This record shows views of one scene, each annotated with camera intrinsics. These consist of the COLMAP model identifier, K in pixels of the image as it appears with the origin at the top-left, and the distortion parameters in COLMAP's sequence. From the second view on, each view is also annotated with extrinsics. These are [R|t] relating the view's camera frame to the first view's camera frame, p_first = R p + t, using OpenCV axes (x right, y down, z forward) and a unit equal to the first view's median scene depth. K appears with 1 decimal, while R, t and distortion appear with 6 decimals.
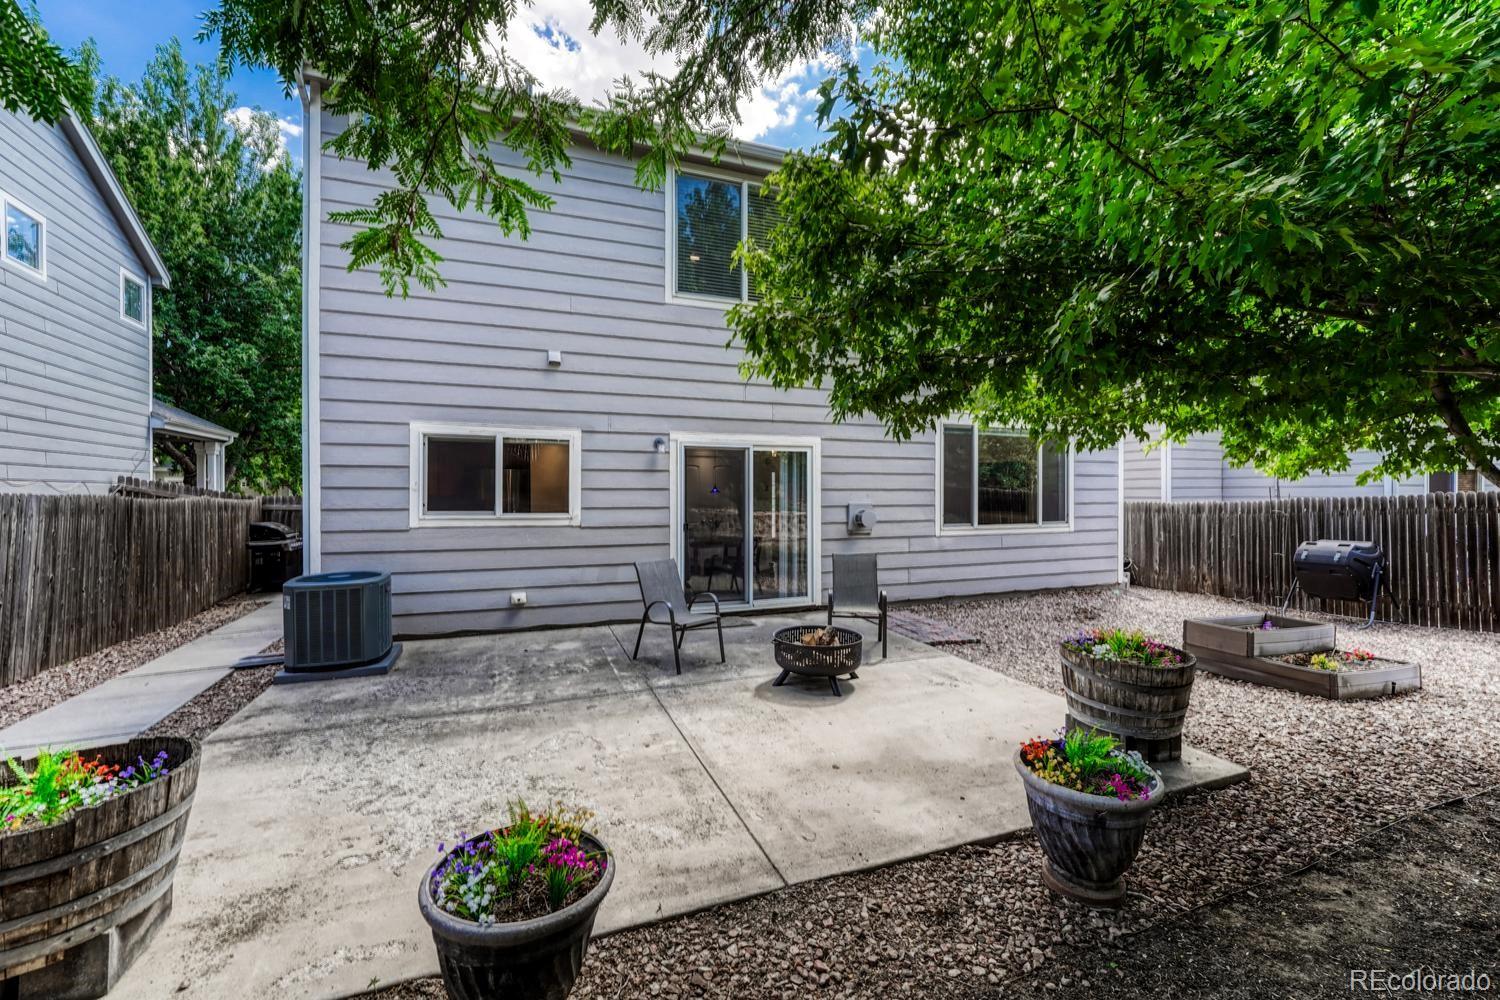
lens RADIAL K [[611.1, 0, 750.0], [0, 611.1, 500.0], [0, 0, 1]] dist [-0.002005, 0.001153]
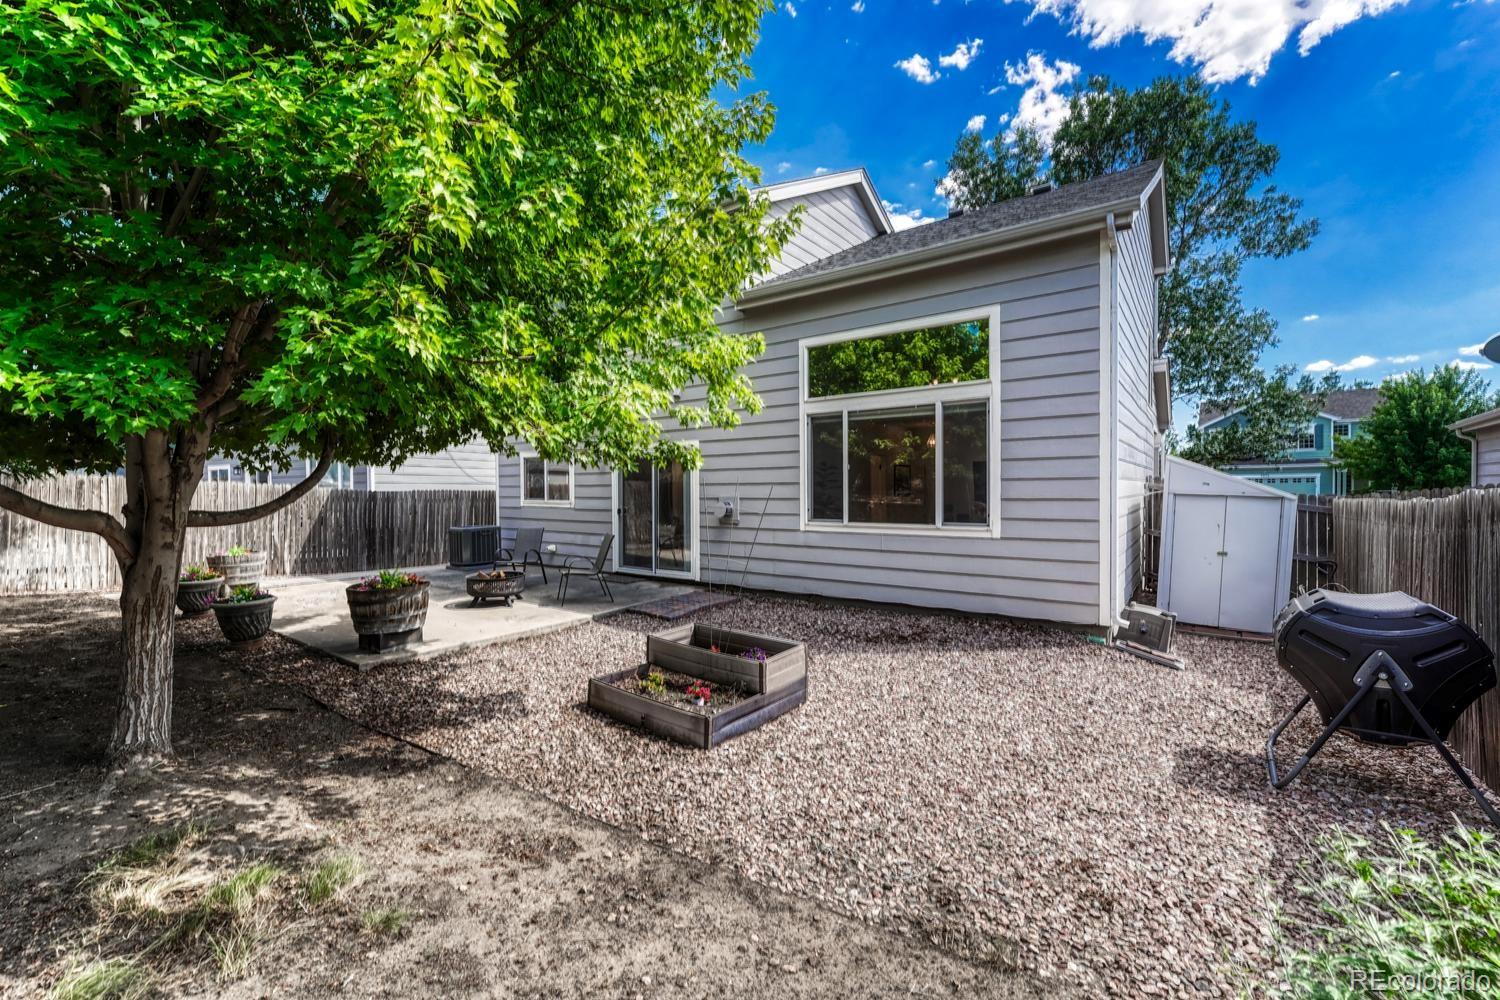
lens RADIAL K [[611.1, 0, 750.0], [0, 611.1, 500.0], [0, 0, 1]] dist [-0.002005, 0.001153]
pose [[0.548410, 0.012229, -0.836120, 1.409354], [-0.003026, 0.999916, 0.012640, -0.002326], [0.836204, -0.004401, 0.548401, 0.521366]]
